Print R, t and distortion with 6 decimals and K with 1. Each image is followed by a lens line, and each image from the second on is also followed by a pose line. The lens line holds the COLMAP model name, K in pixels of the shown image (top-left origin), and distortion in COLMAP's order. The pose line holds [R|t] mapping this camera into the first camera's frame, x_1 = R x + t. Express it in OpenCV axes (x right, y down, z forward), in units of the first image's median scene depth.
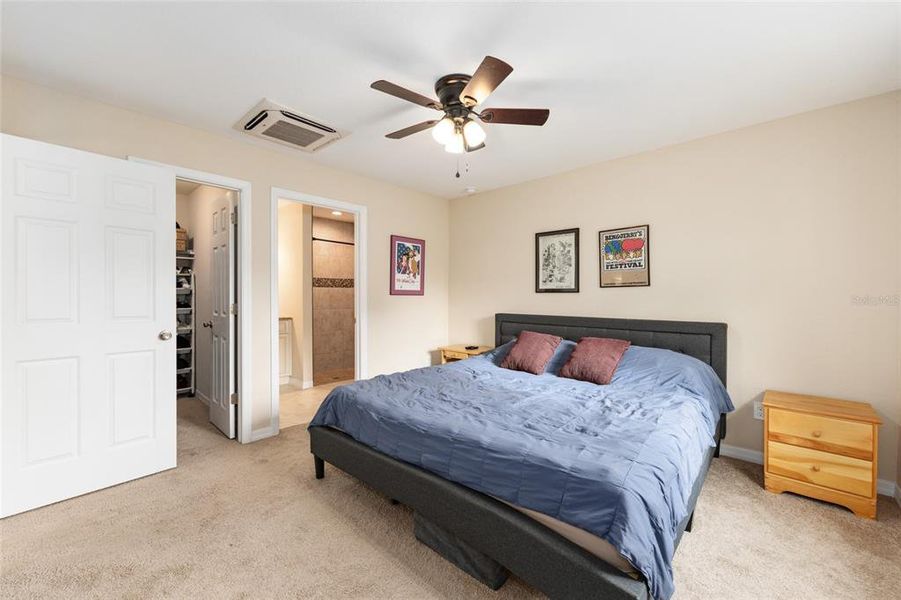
lens RADIAL K [[359.9, 0, 453.1], [0, 359.9, 296.3], [0, 0, 1]] dist [-0.003363, 0.001966]
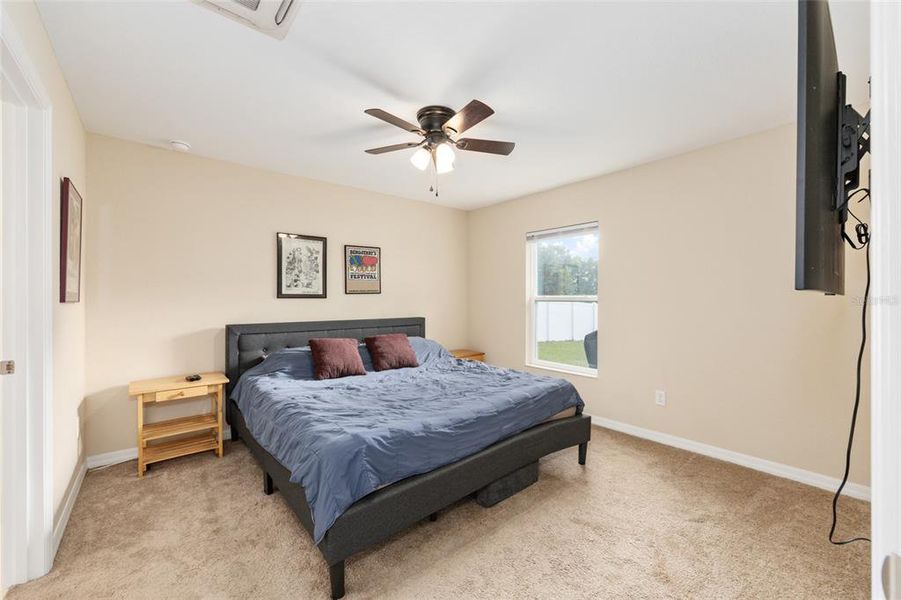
lens RADIAL K [[359.9, 0, 450.3], [0, 359.9, 299.6], [0, 0, 1]] dist [-0.003363, 0.001966]
pose [[0.136889, -0.004573, 0.990576, -0.666482], [0.003912, 0.999984, 0.004076, -0.009230], [-0.990579, 0.003317, 0.136905, 0.494734]]
